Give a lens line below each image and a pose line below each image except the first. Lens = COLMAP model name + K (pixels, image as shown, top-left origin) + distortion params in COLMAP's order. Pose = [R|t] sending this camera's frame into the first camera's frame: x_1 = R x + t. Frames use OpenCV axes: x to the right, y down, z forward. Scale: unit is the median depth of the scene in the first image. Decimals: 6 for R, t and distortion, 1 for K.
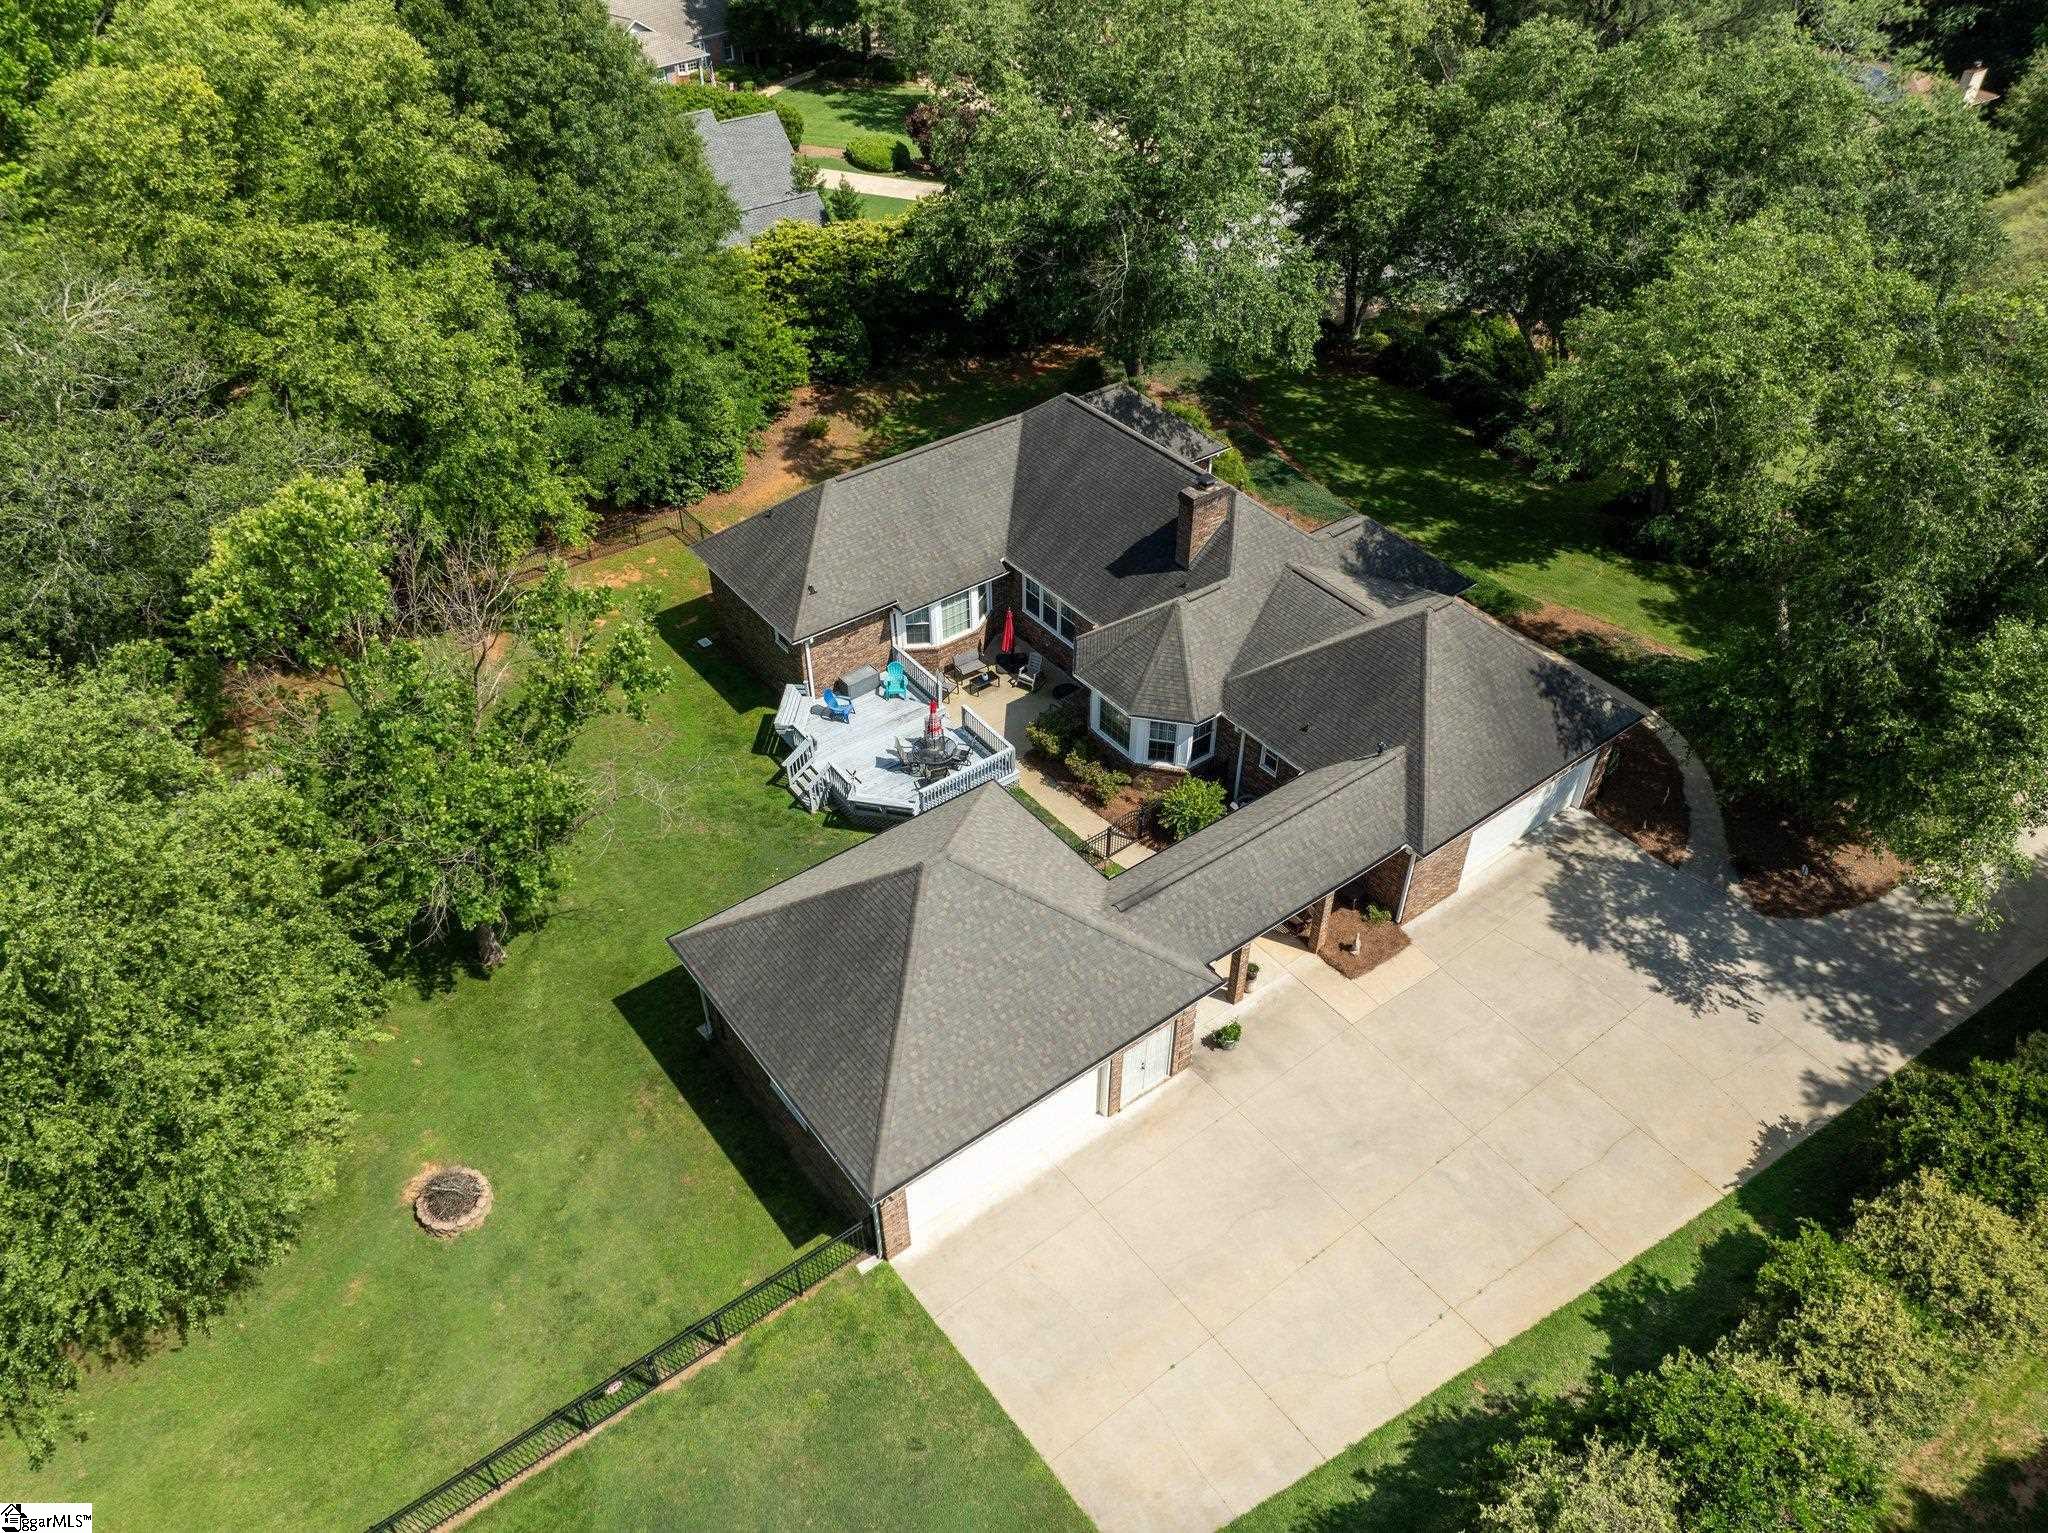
lens RADIAL K [[1449.3, 0, 1024.0], [0, 1449.3, 766.5], [0, 0, 1]] dist [-0.060814, 0.002490]
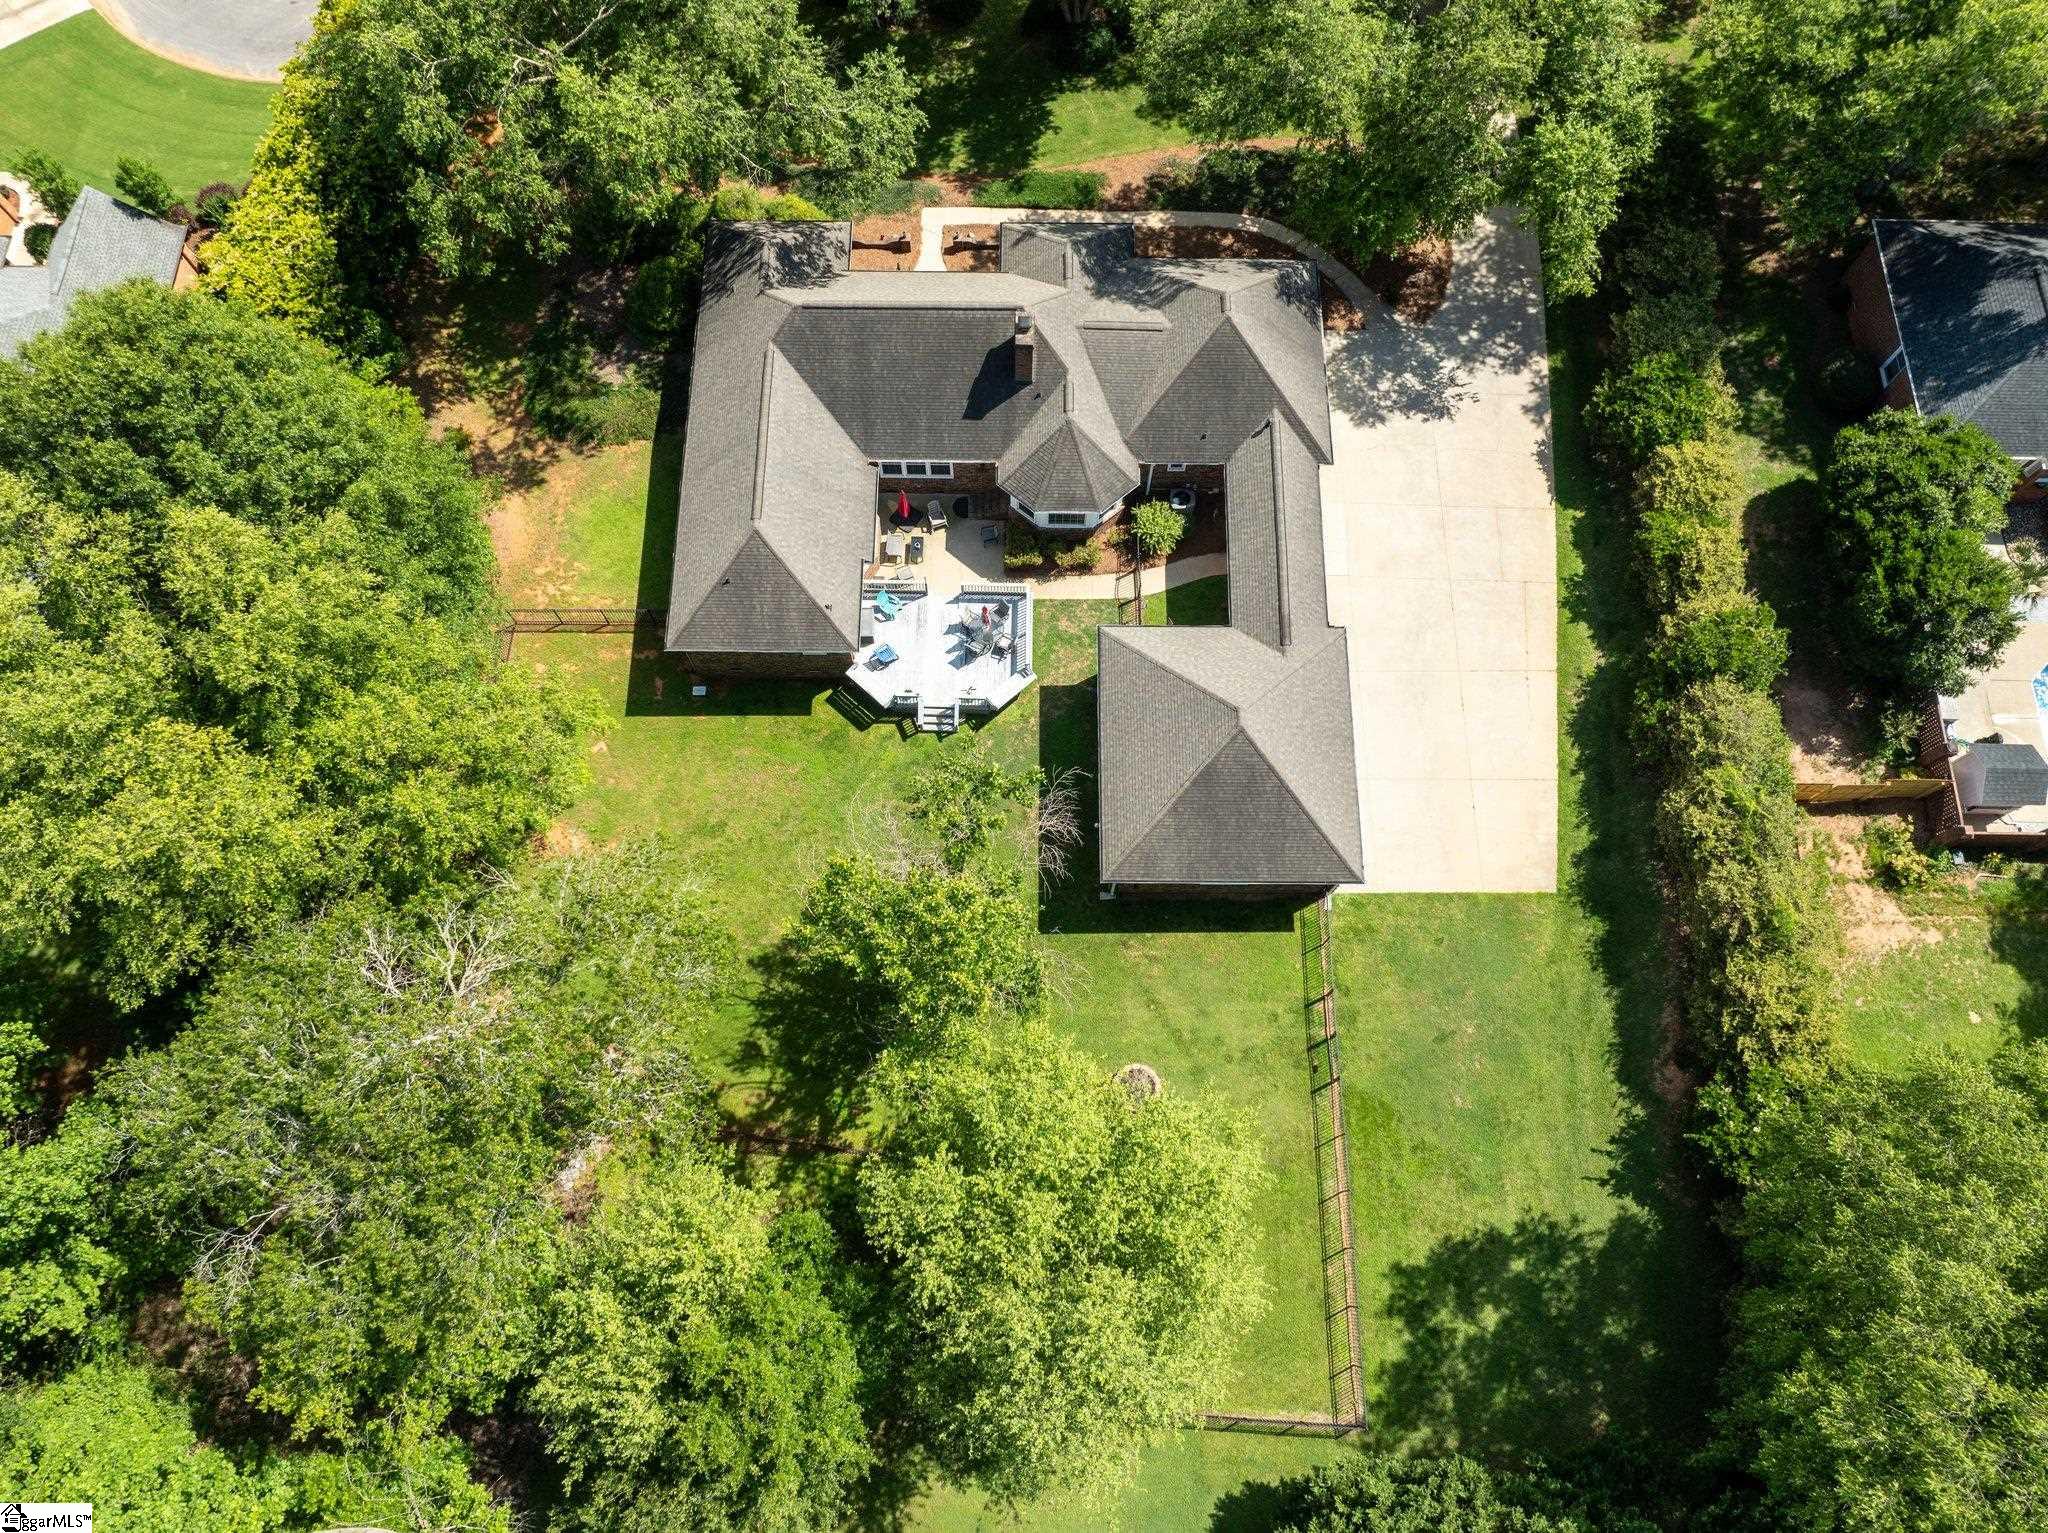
lens RADIAL K [[1428.4, 0, 1045.2], [0, 1428.4, 766.1], [0, 0, 1]] dist [-0.052809, 0.005676]
pose [[0.604263, -0.749524, 0.270332, -0.514313], [0.500622, 0.621090, 0.603013, -0.744427], [-0.619873, -0.229044, 0.750530, -0.007239]]
